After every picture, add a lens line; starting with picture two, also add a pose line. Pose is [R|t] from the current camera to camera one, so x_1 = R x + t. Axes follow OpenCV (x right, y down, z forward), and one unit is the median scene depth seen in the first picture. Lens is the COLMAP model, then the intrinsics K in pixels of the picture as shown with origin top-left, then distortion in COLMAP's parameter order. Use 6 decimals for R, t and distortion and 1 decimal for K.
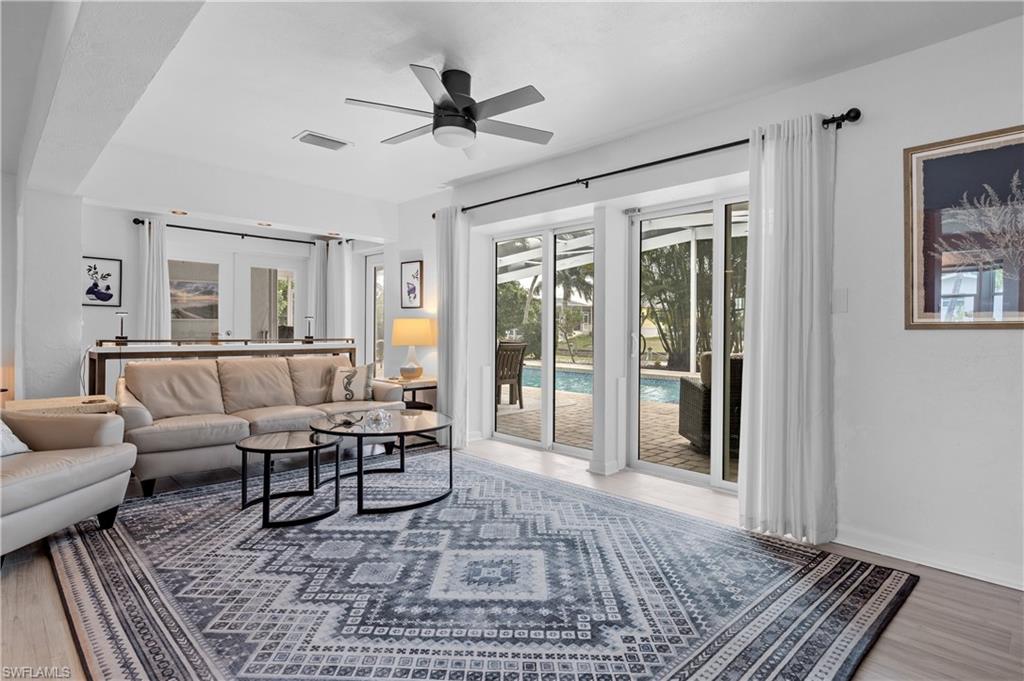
lens RADIAL K [[547.9, 0, 513.1], [0, 547.9, 329.6], [0, 0, 1]] dist [0.003038, 0.000117]
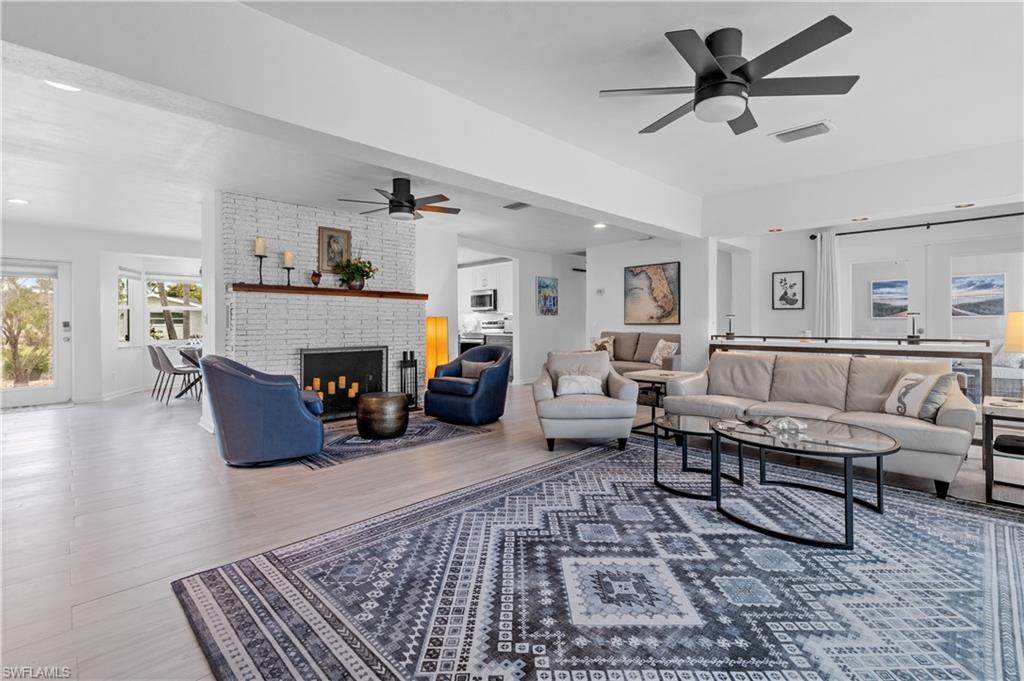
lens RADIAL K [[462.1, 0, 516.1], [0, 462.1, 327.6], [0, 0, 1]] dist [0.003692, 0.000440]
pose [[0.002783, 0.001835, -0.999994, 0.655962], [0.001541, 0.999997, 0.001839, -0.005949], [0.999995, -0.001546, 0.002781, 0.705684]]
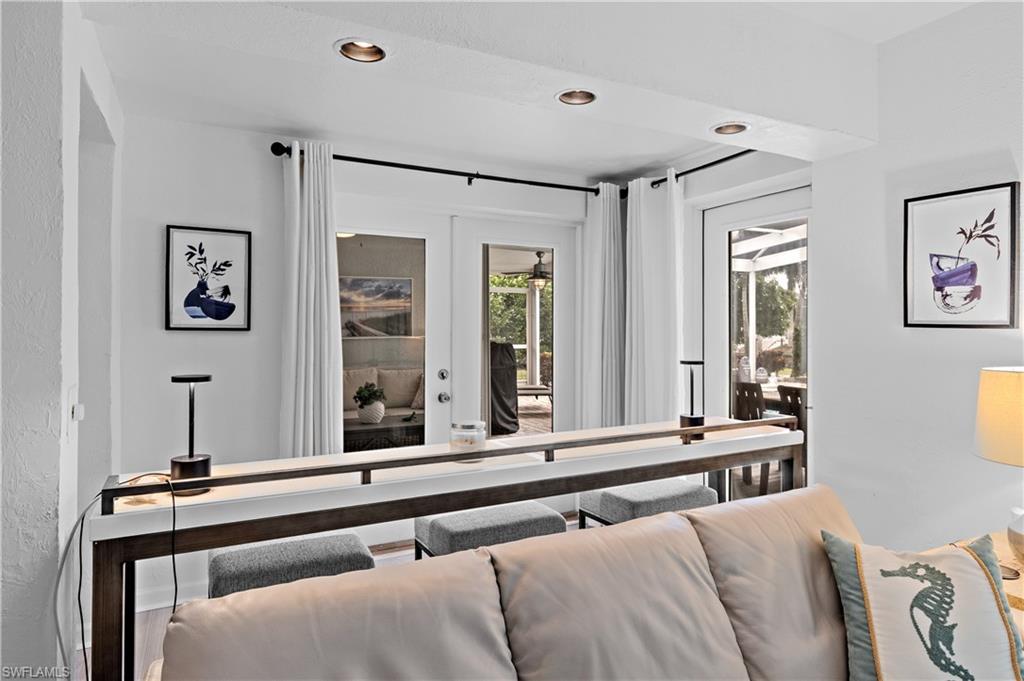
lens RADIAL K [[618.7, 0, 512.8], [0, 618.7, 324.9], [0, 0, 1]] dist [-0.001470, -0.000496]
pose [[0.957770, -0.009957, -0.287365, -0.691010], [0.008156, 0.999939, -0.007463, -0.082082], [0.287421, 0.004804, 0.957792, 1.113911]]
